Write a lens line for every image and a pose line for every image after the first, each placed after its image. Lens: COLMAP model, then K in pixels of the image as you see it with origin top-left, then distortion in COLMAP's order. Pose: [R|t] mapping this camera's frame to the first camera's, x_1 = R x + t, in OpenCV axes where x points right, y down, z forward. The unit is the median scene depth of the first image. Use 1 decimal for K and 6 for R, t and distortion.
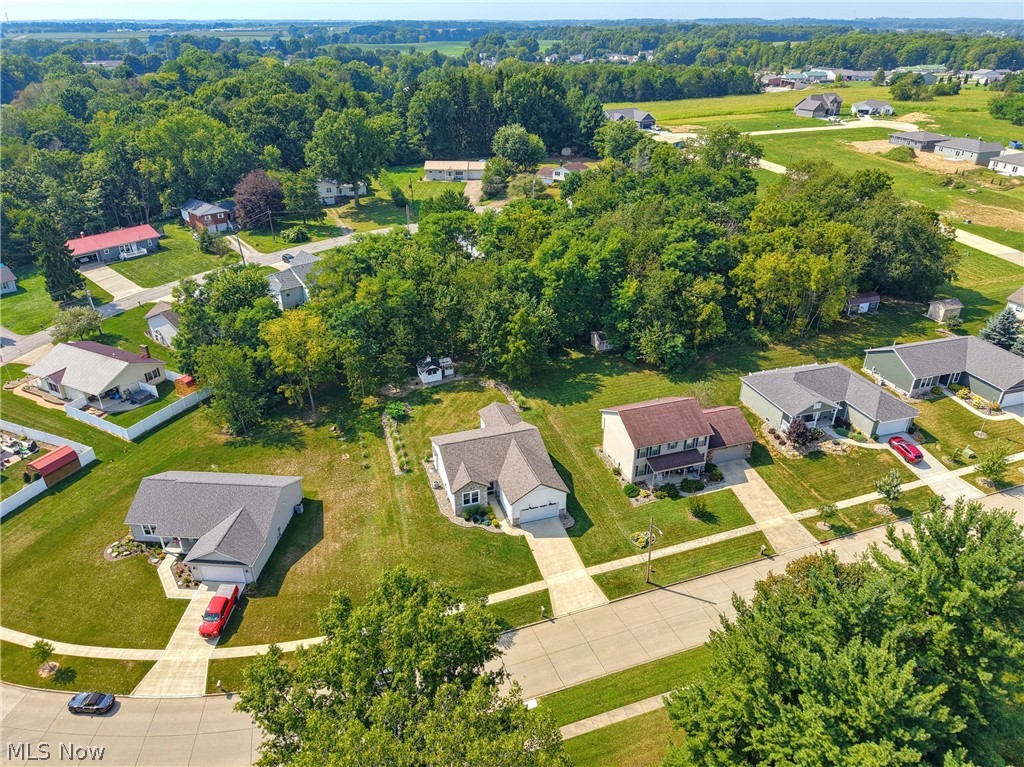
lens RADIAL K [[691.5, 0, 512.0], [0, 691.5, 383.5], [0, 0, 1]] dist [0.050146, -0.064016]
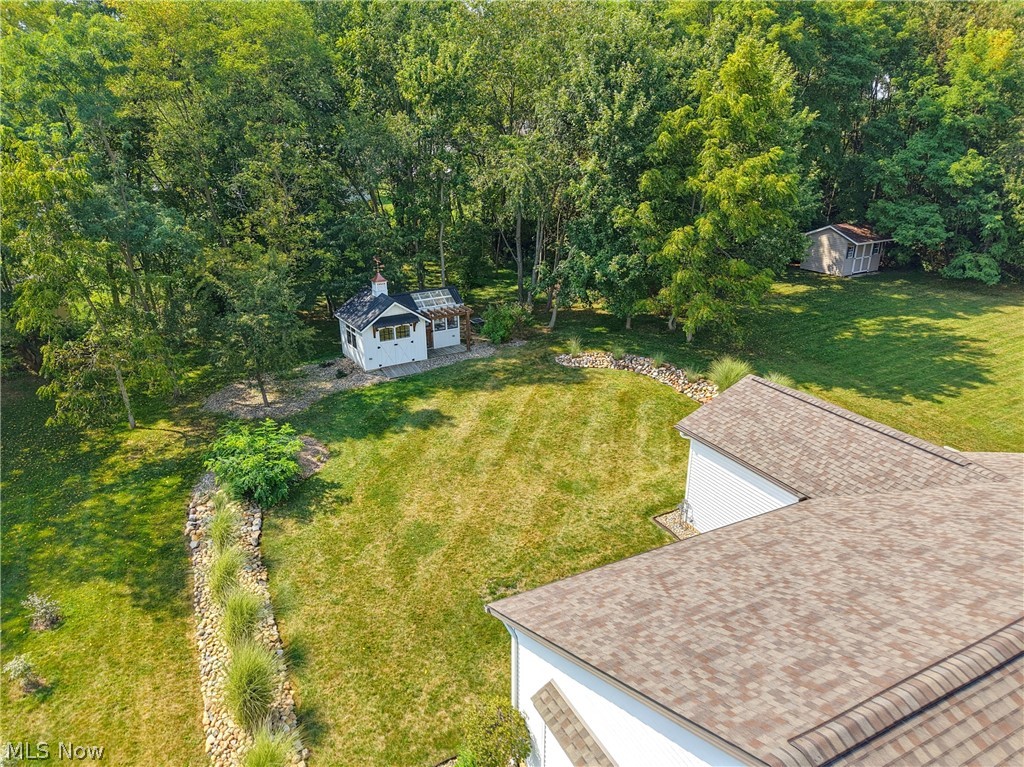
lens RADIAL K [[691.5, 0, 512.0], [0, 691.5, 383.5], [0, 0, 1]] dist [0.050146, -0.064016]
pose [[0.988222, -0.051250, 0.144192, -0.113528], [0.068290, 0.990919, -0.115830, 0.043527], [-0.136946, 0.124313, 0.982747, 0.737983]]
